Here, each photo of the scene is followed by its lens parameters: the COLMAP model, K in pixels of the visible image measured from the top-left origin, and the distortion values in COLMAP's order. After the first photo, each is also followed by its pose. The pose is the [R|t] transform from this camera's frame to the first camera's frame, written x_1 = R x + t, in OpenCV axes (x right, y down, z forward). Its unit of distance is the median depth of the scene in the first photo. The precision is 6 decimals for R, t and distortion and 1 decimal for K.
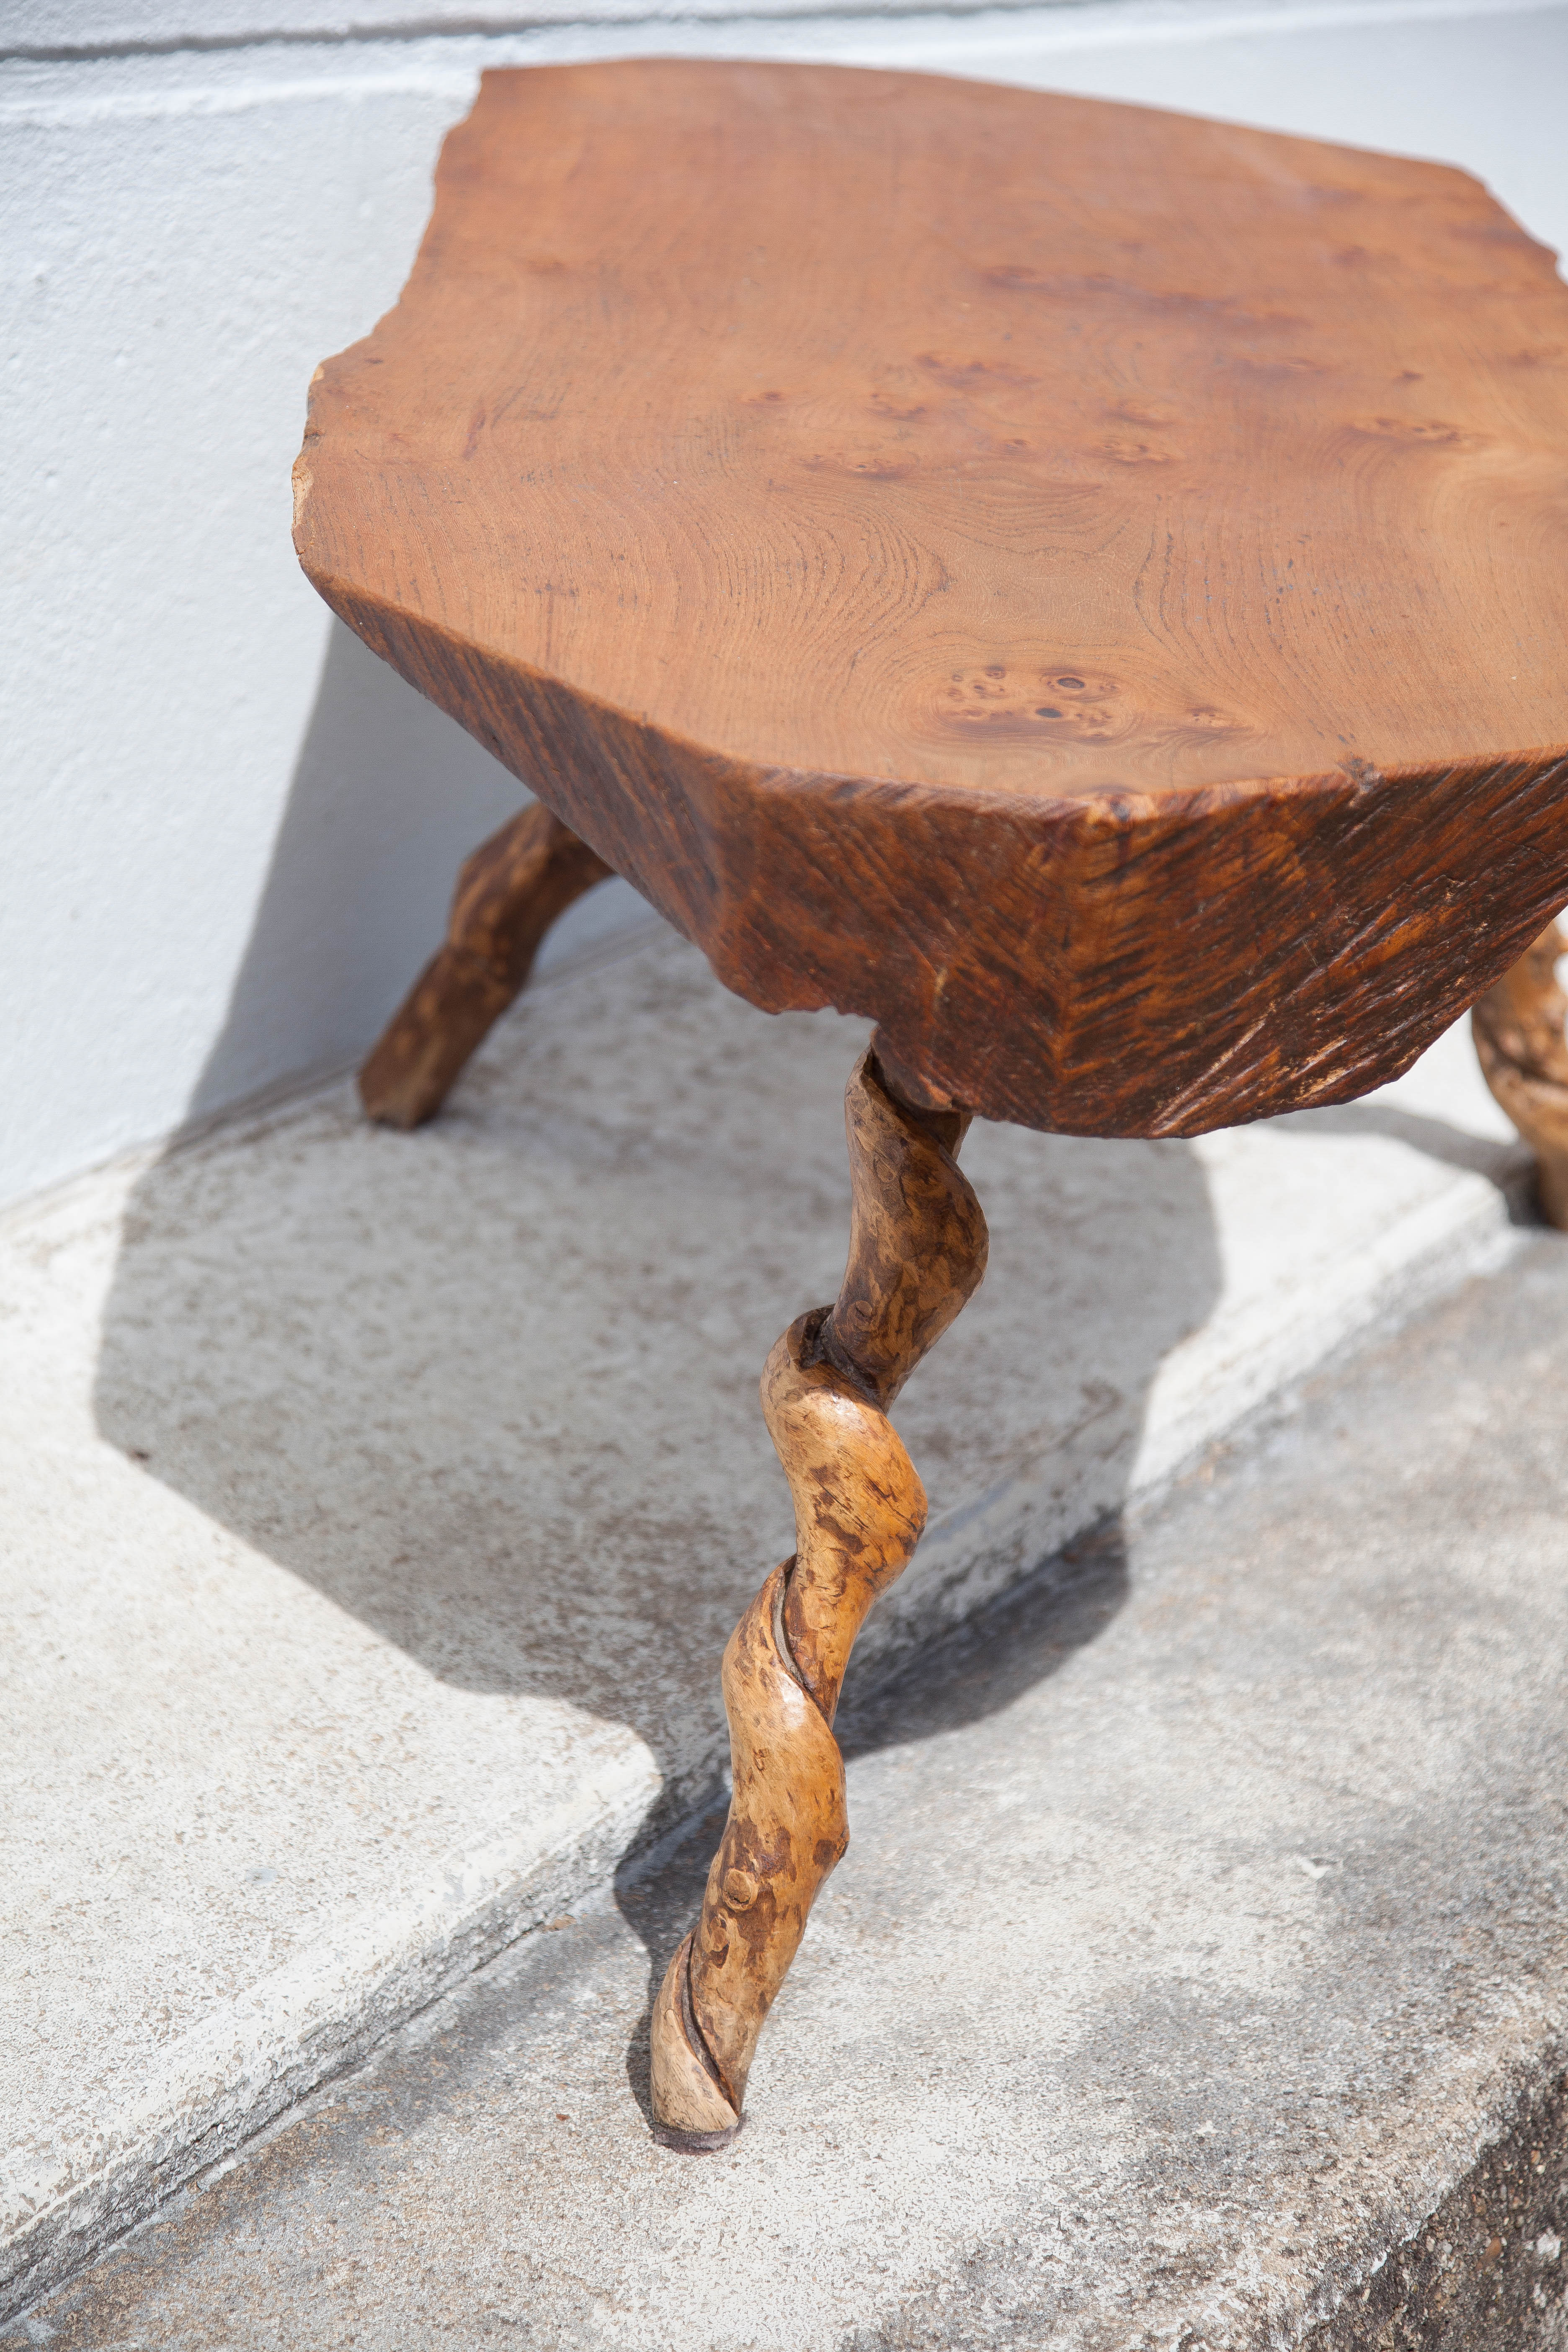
lens RADIAL K [[4530.1, 0, 799.0], [0, 4530.1, 1160.8], [0, 0, 1]] dist [0.318555, 0.000000]
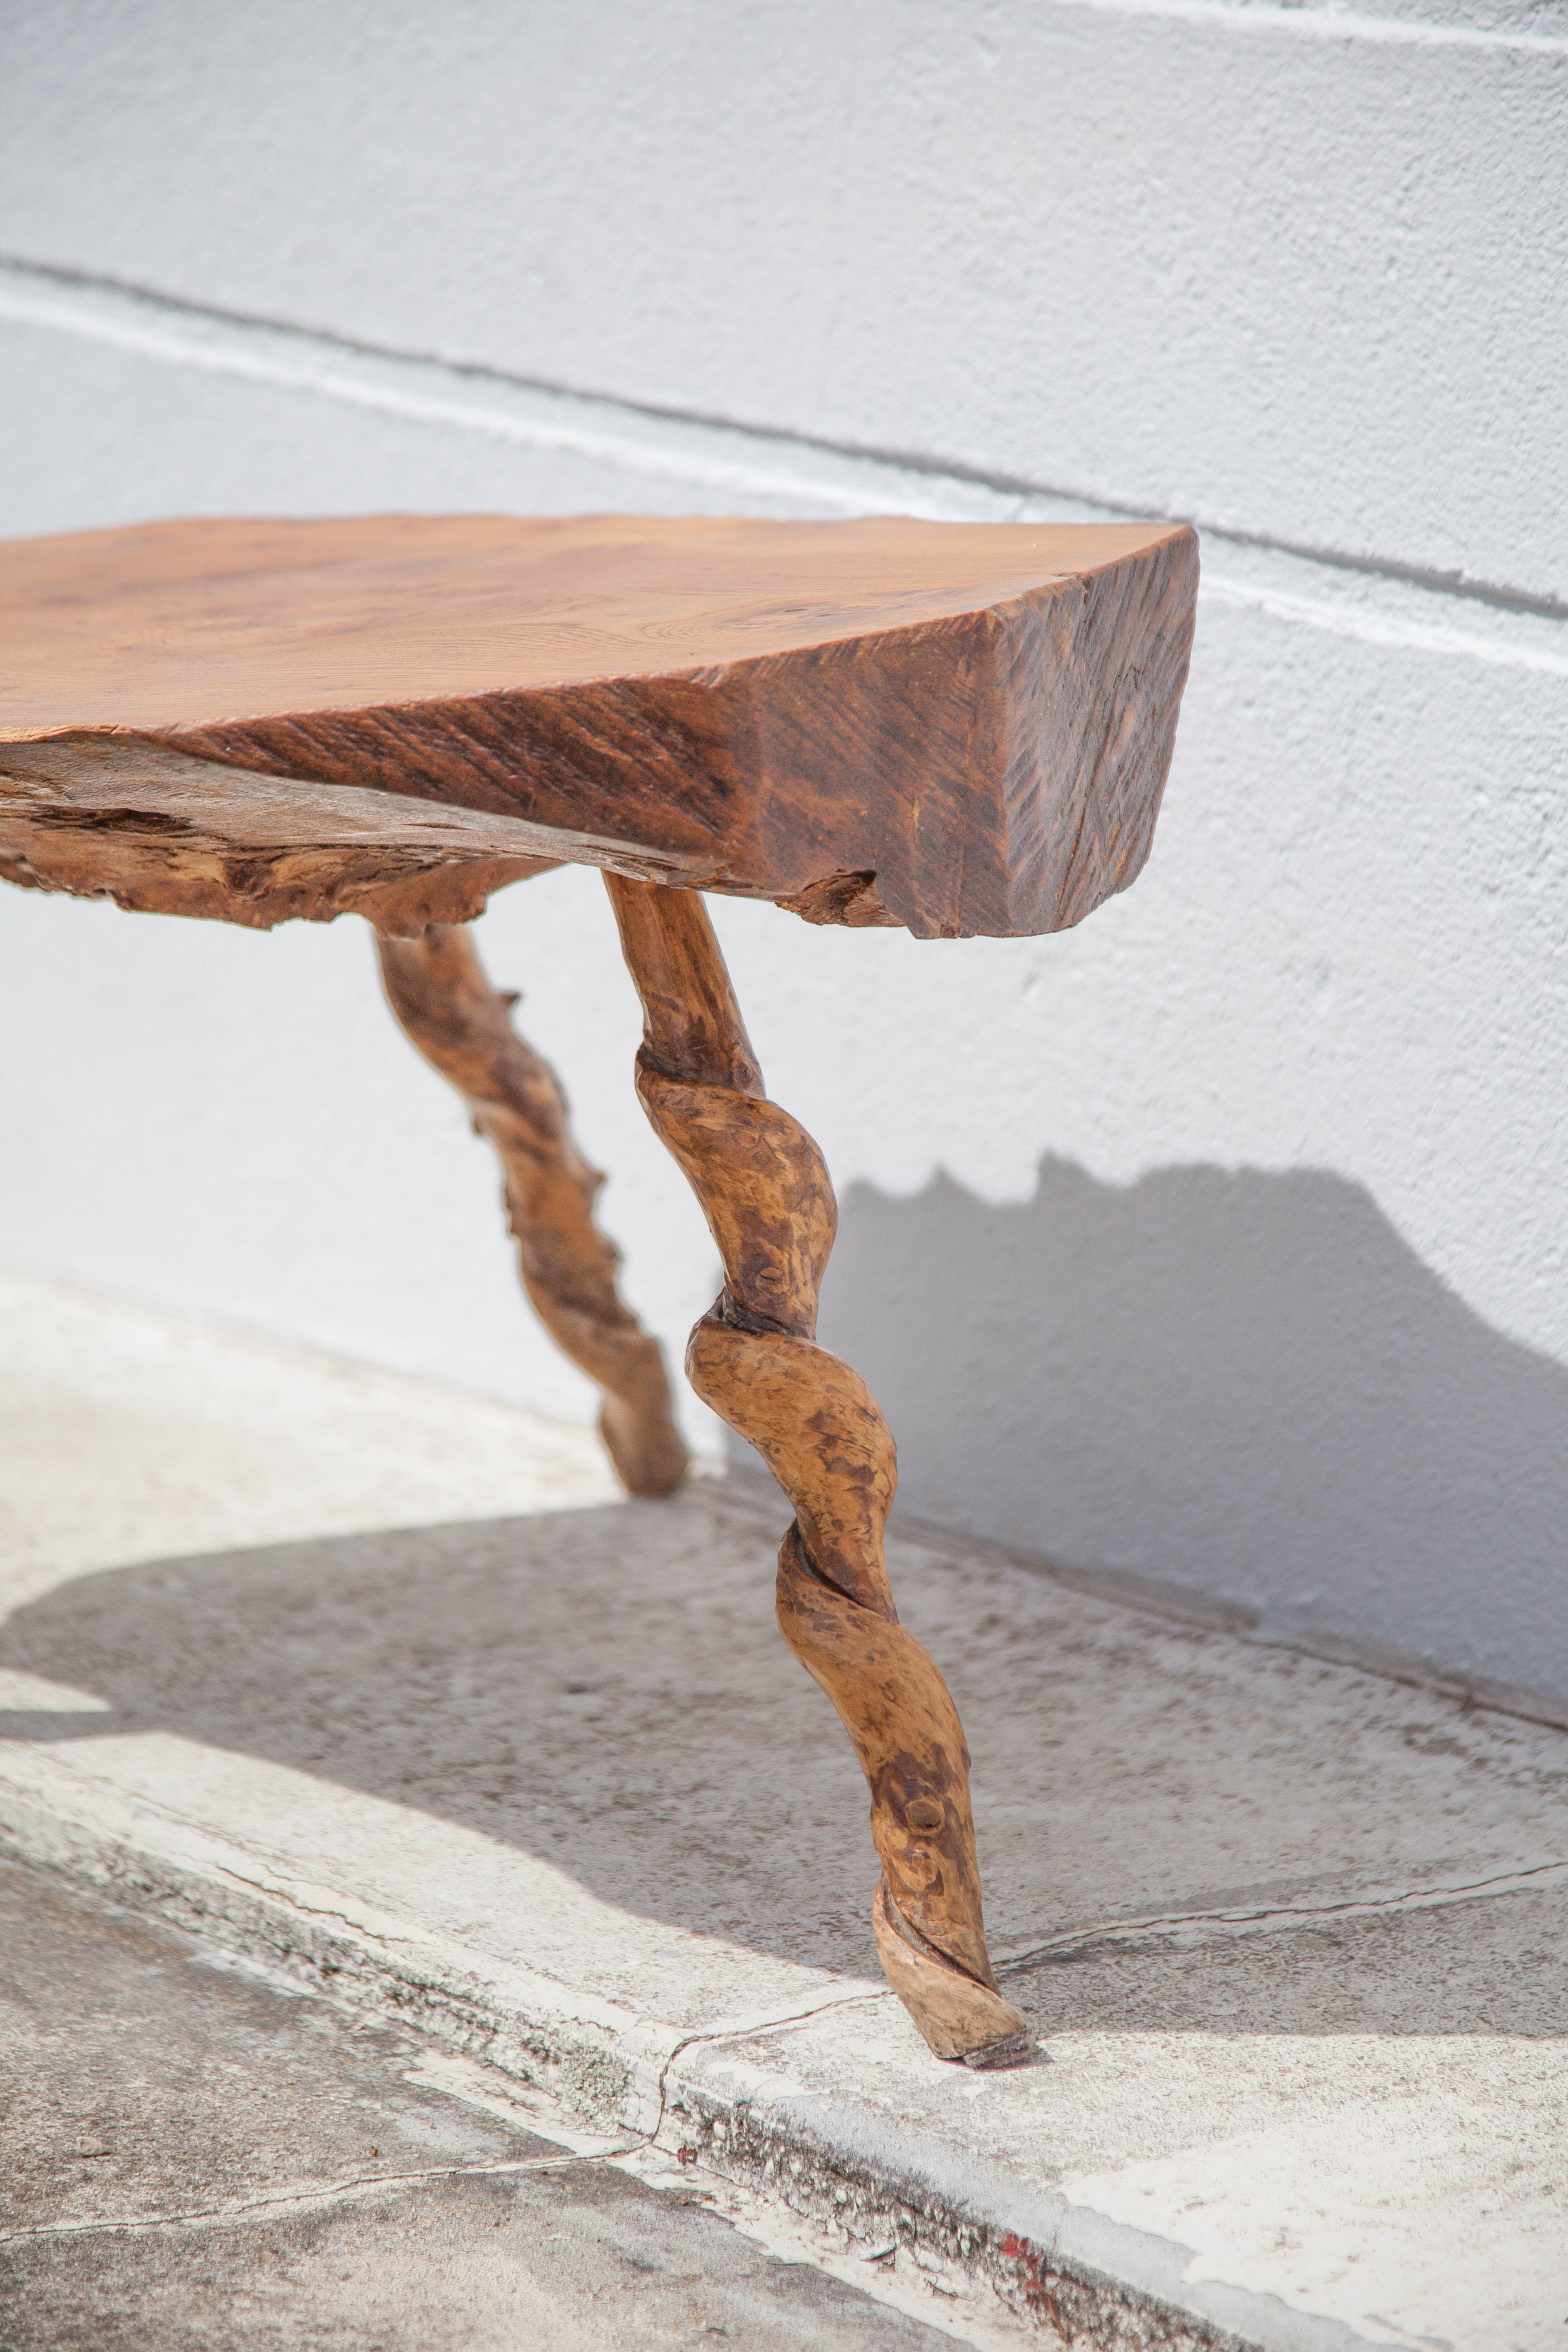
lens RADIAL K [[6358.3, 0, 796.2], [0, 6358.3, 1176.5], [0, 0, 1]] dist [0.582755, 0.000000]
pose [[-0.337014, 0.132457, -0.932136, 1.353798], [-0.375753, 0.888865, 0.262162, -0.509777], [0.863268, 0.438605, -0.249789, 1.545401]]
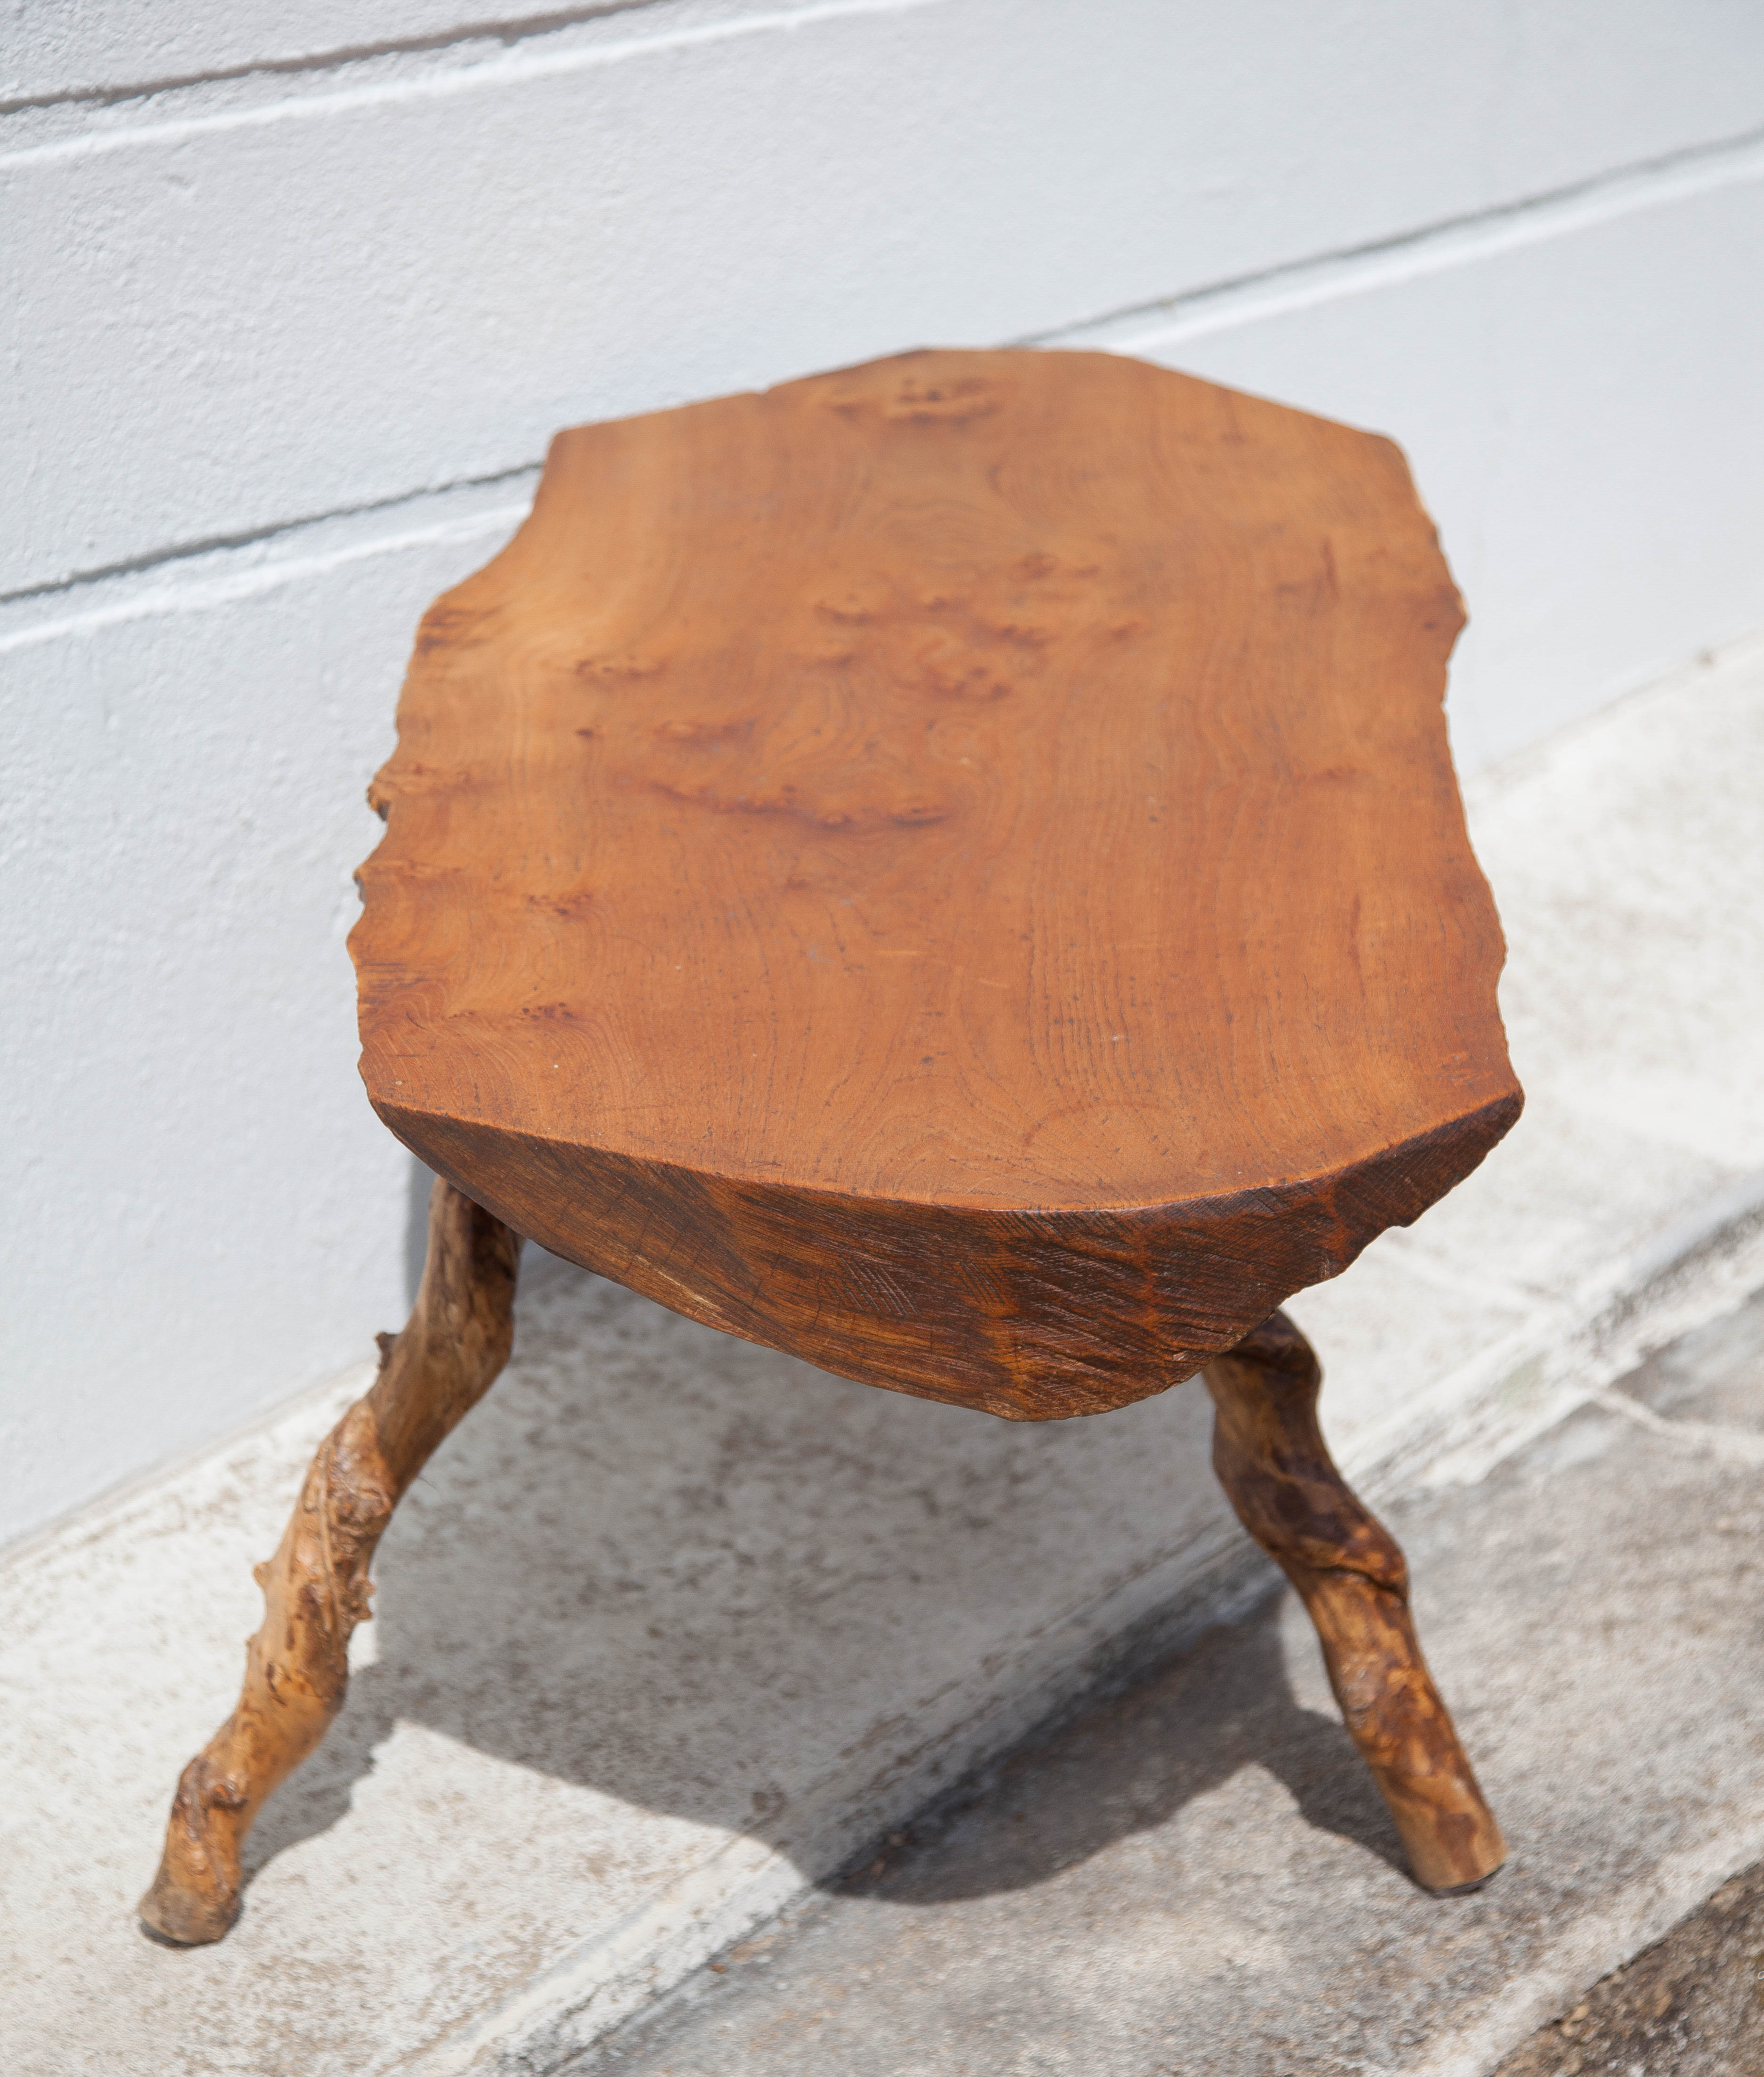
lens RADIAL K [[4685.3, 0, 878.8], [0, 4685.3, 1131.6], [0, 0, 1]] dist [0.270243, 0.000000]
pose [[0.983645, -0.042675, -0.174991, 0.314537], [0.049594, 0.998143, 0.035357, -0.155738], [0.173157, -0.043457, 0.983935, -0.101336]]
